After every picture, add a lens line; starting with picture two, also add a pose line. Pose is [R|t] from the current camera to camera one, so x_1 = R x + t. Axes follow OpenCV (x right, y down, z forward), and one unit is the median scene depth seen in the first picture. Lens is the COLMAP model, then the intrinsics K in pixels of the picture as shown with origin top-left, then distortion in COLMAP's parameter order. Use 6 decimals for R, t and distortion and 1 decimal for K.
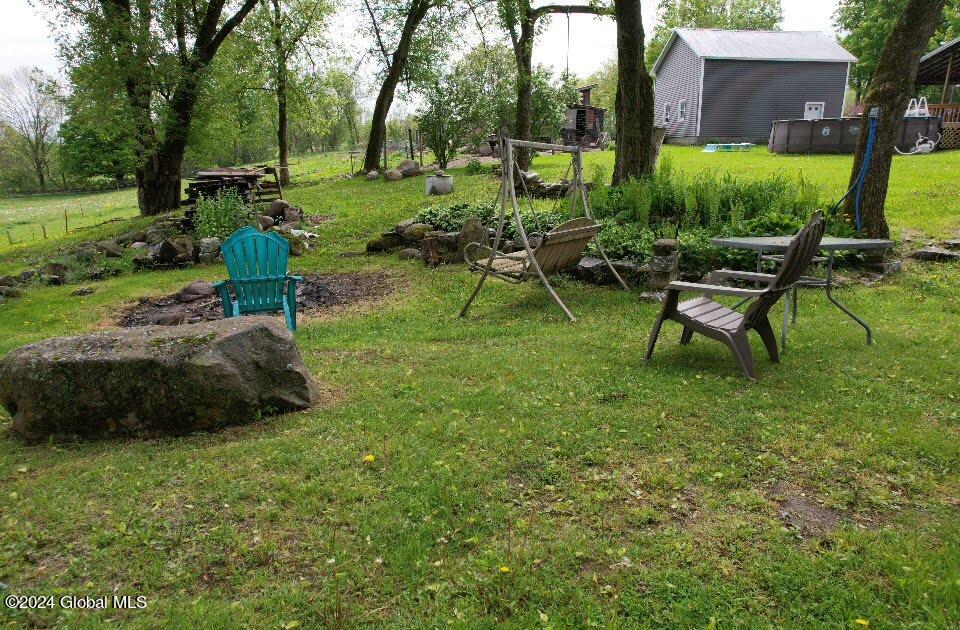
lens RADIAL K [[564.3, 0, 480.0], [0, 564.3, 315.0], [0, 0, 1]] dist [-0.040993, 0.044473]
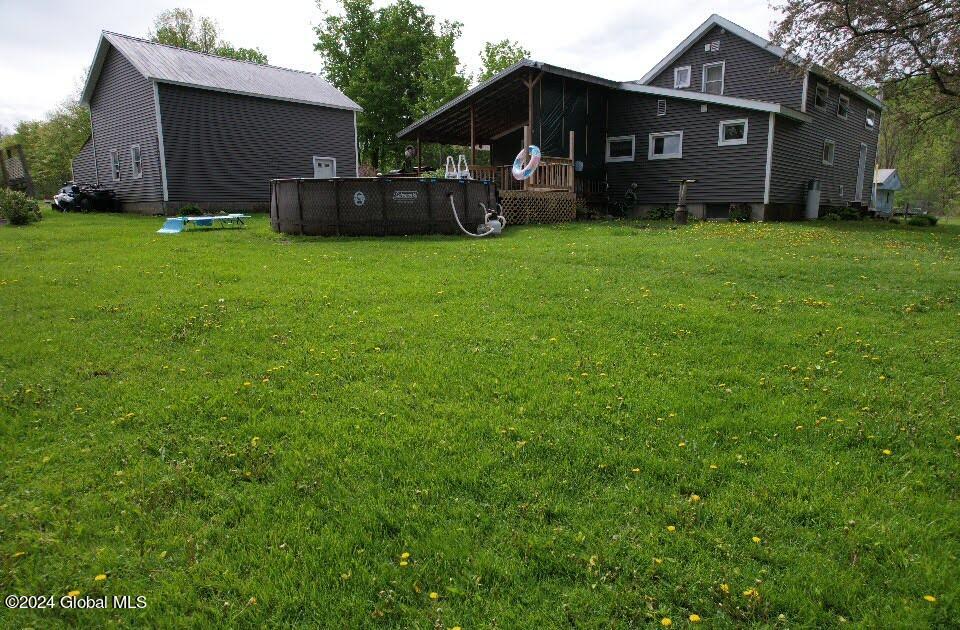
lens RADIAL K [[608.1, 0, 480.0], [0, 608.1, 315.0], [0, 0, 1]] dist [-0.094685, 0.080990]
pose [[0.715814, -0.111022, 0.689409, 0.225705], [0.191301, 0.980687, -0.040699, -0.135784], [-0.671576, 0.161017, 0.723228, 0.411093]]
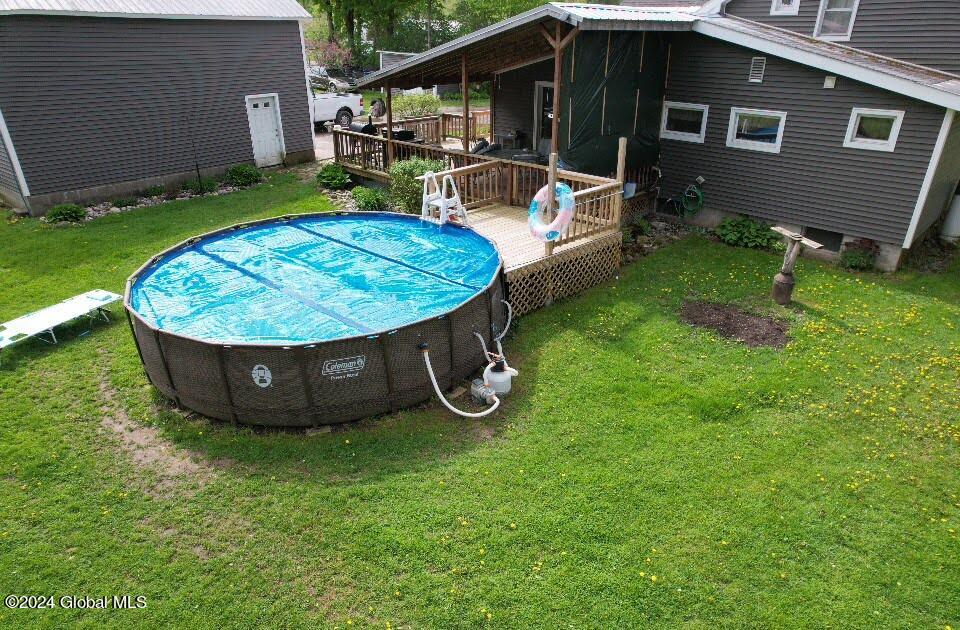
lens RADIAL K [[608.1, 0, 480.0], [0, 608.1, 315.0], [0, 0, 1]] dist [-0.094685, 0.080990]
pose [[0.713603, -0.293919, 0.635911, 0.415289], [0.190470, 0.954937, 0.227633, -0.345462], [-0.674160, -0.041318, 0.737428, 0.551468]]
